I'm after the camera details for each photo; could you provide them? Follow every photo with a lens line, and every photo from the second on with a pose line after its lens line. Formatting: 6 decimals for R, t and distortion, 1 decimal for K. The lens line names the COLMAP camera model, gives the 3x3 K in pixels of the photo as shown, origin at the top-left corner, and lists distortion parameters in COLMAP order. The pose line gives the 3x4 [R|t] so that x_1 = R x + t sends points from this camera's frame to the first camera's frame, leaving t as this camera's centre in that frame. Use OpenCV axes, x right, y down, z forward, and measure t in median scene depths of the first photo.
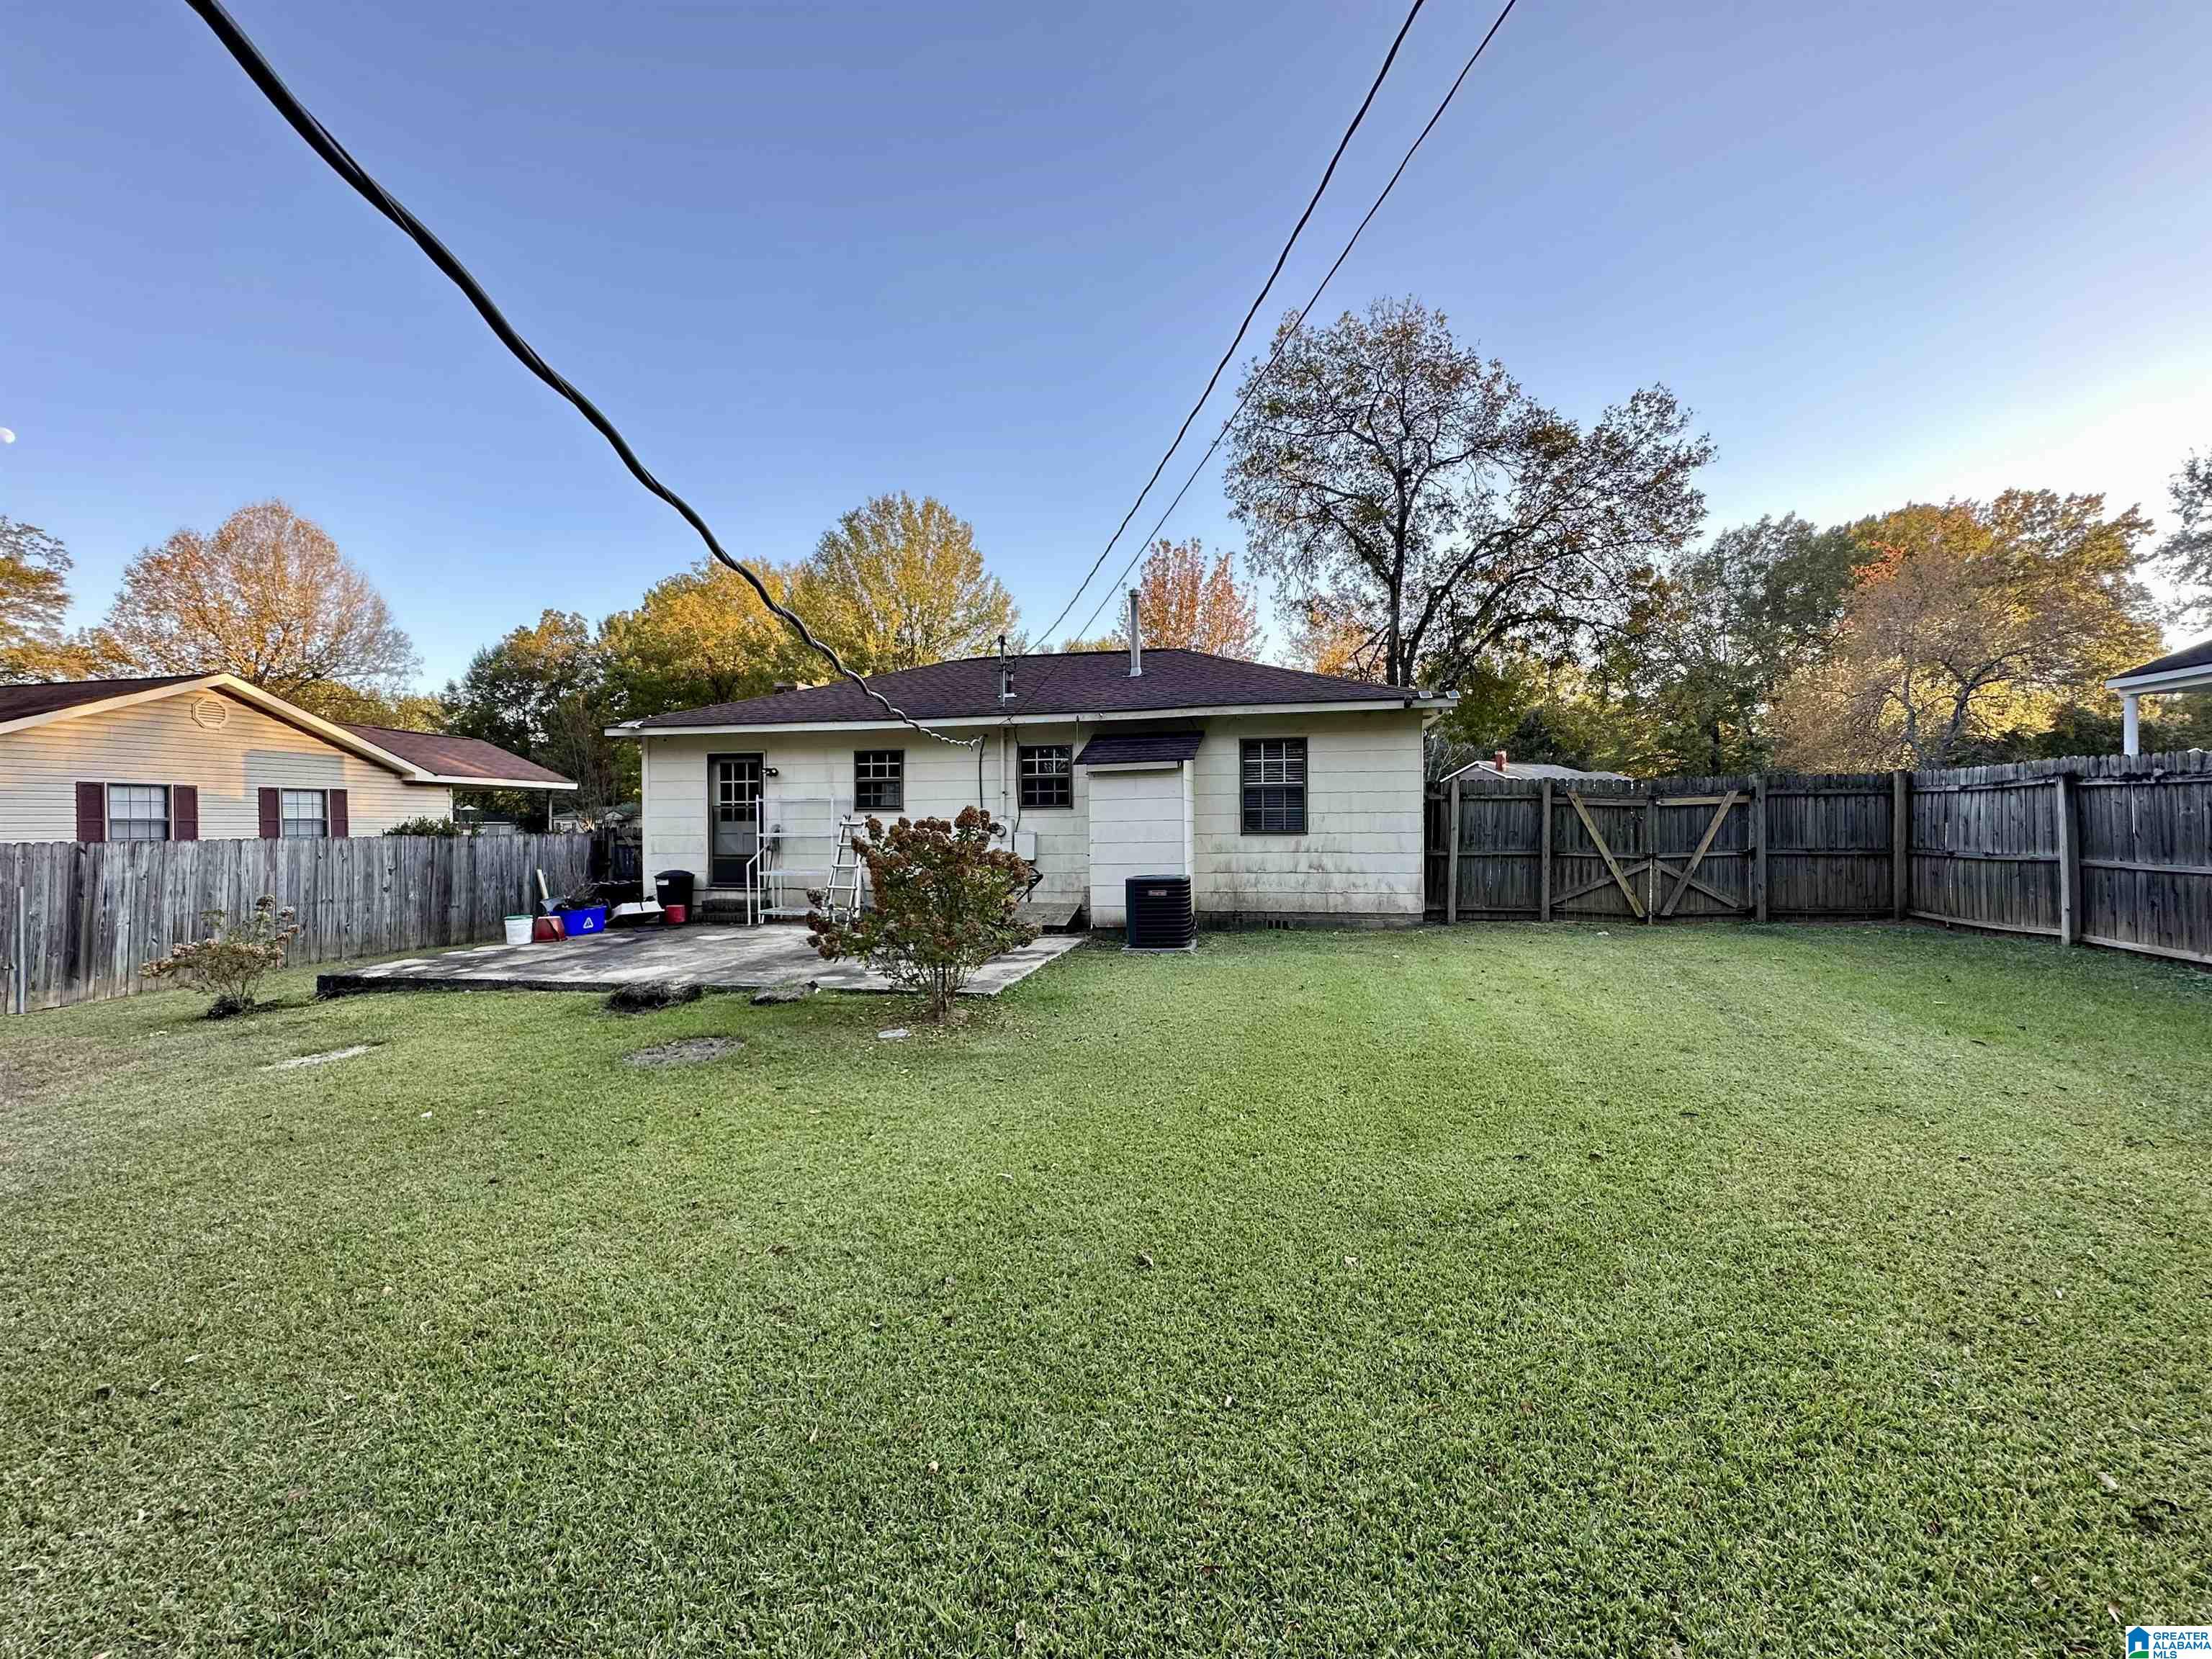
lens RADIAL K [[887.8, 0, 1108.0], [0, 887.8, 827.3], [0, 0, 1]] dist [-0.003492, 0.000951]
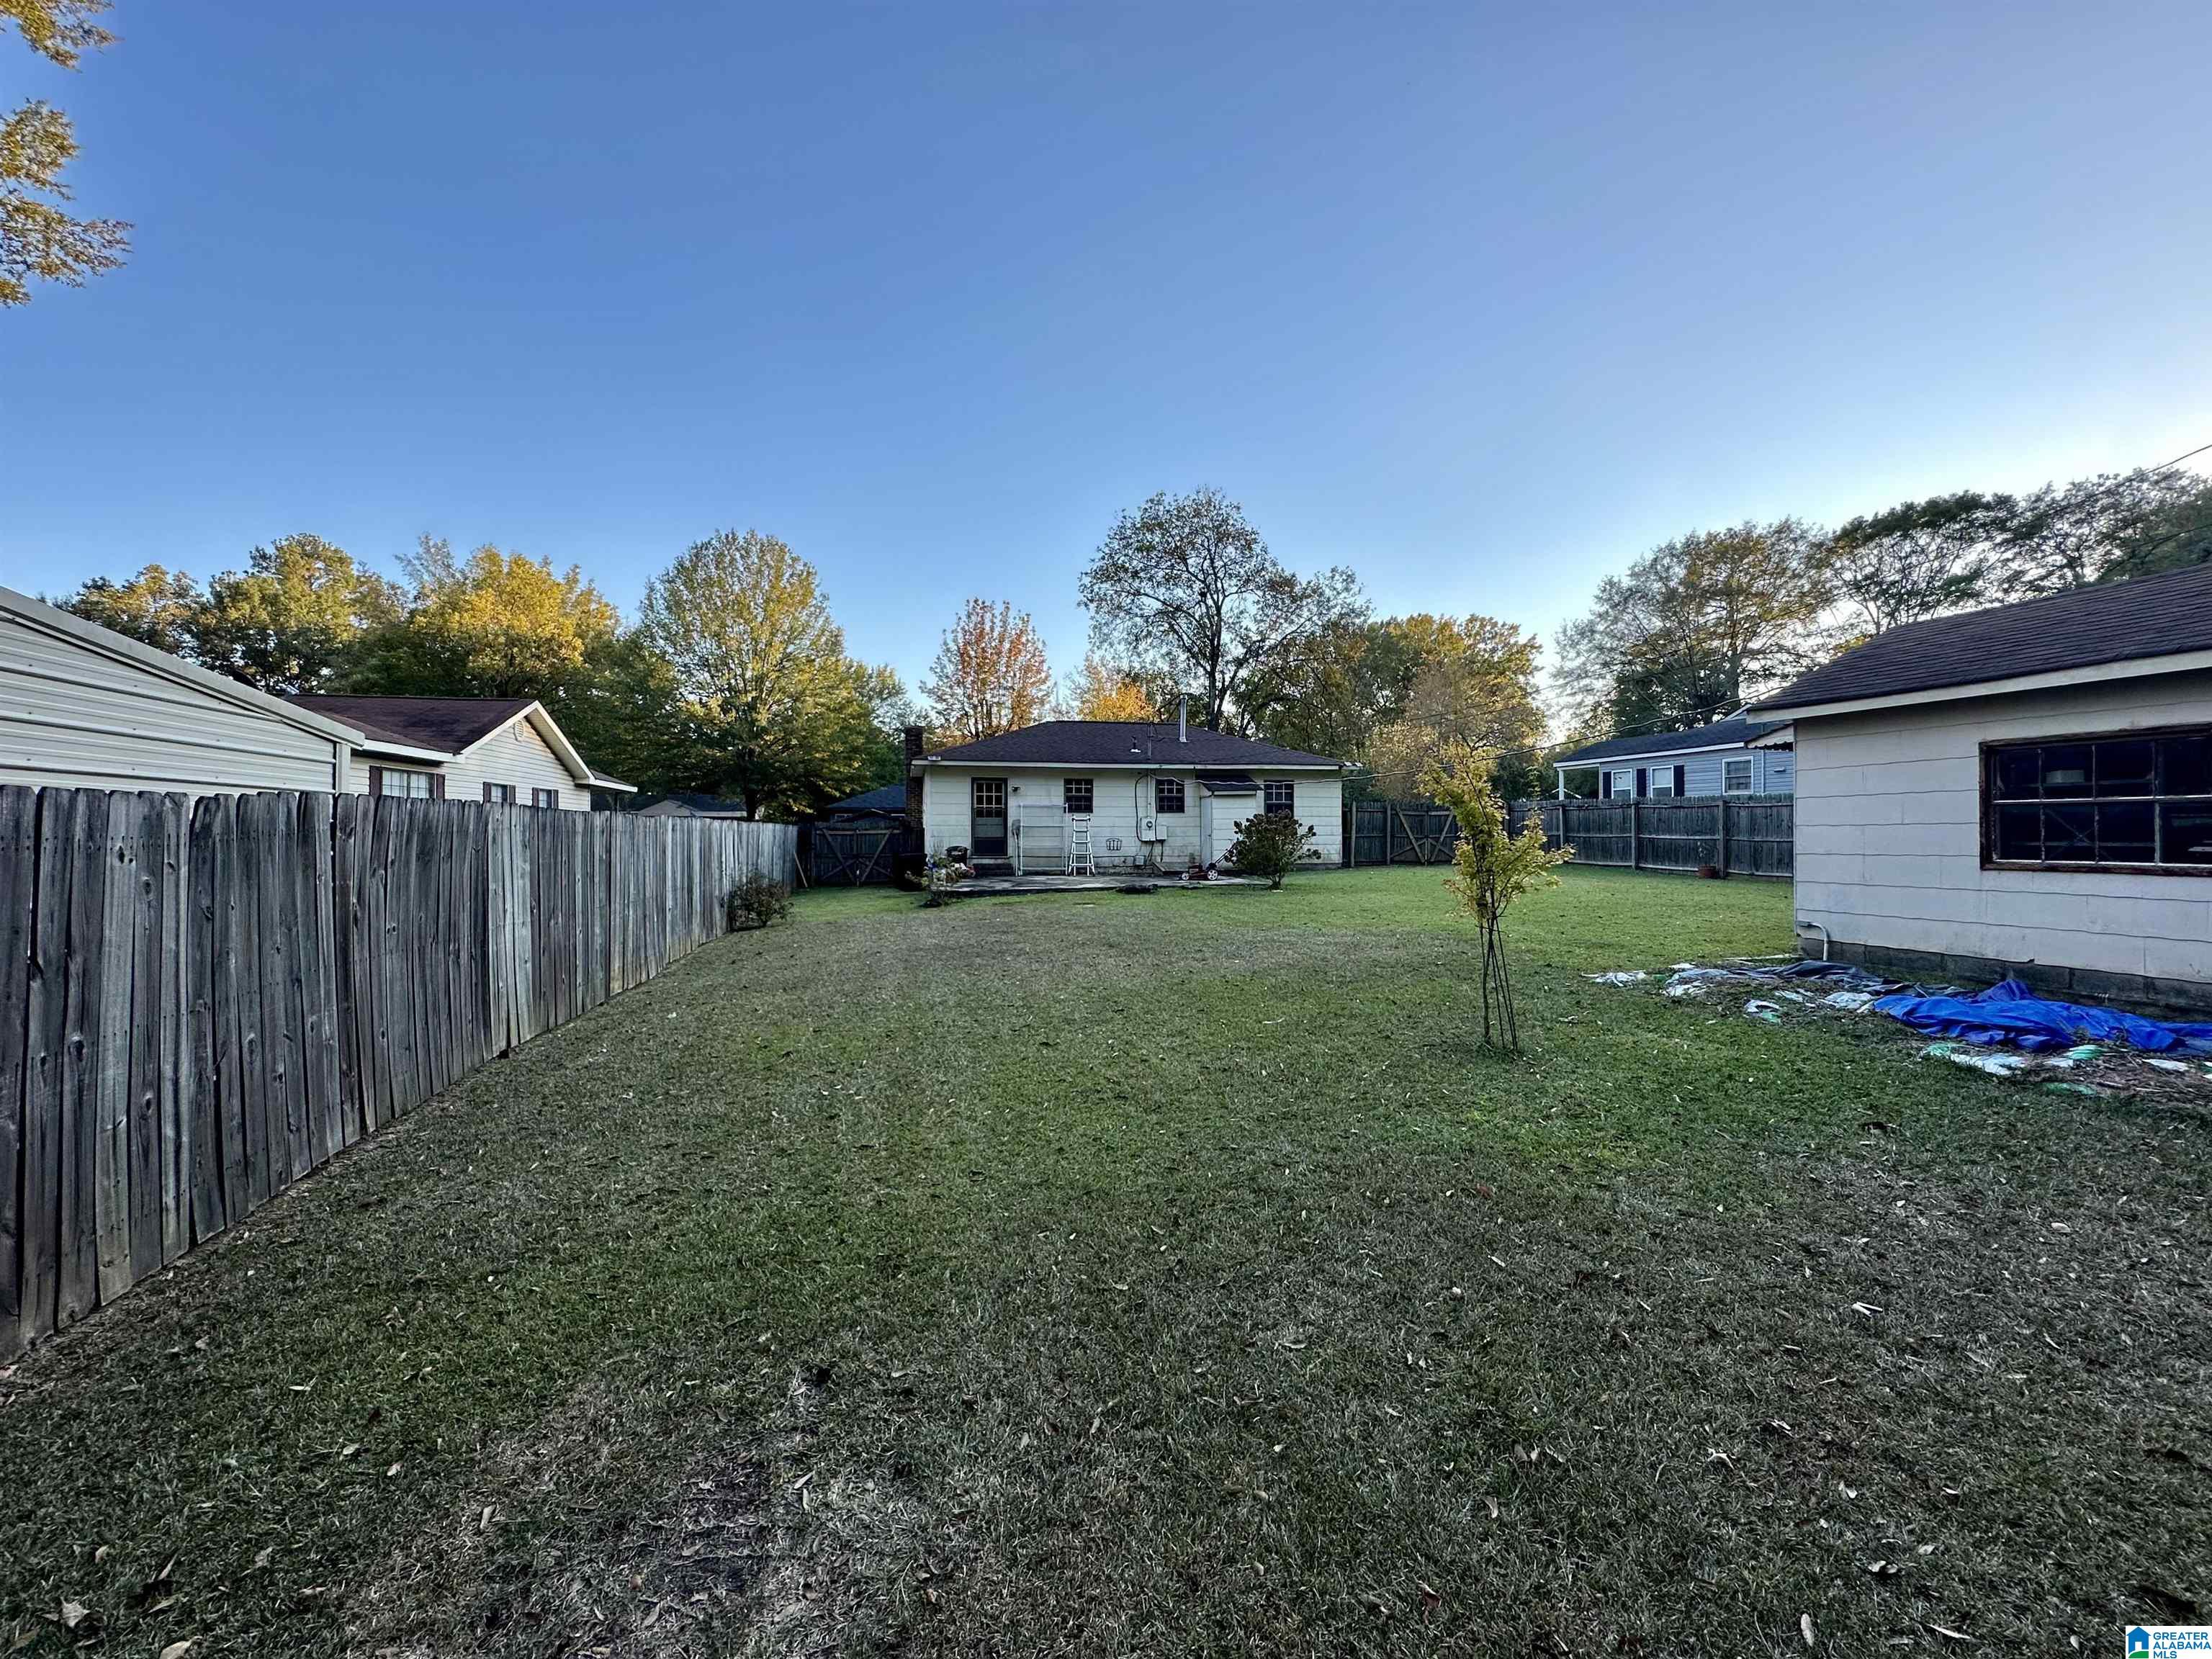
lens RADIAL K [[887.8, 0, 1108.0], [0, 887.8, 827.3], [0, 0, 1]] dist [-0.003492, 0.000951]
pose [[0.911742, 0.009139, 0.410662, -0.507077], [-0.003503, 0.999889, -0.014474, 0.020269], [-0.410749, 0.011759, 0.911673, -0.359466]]
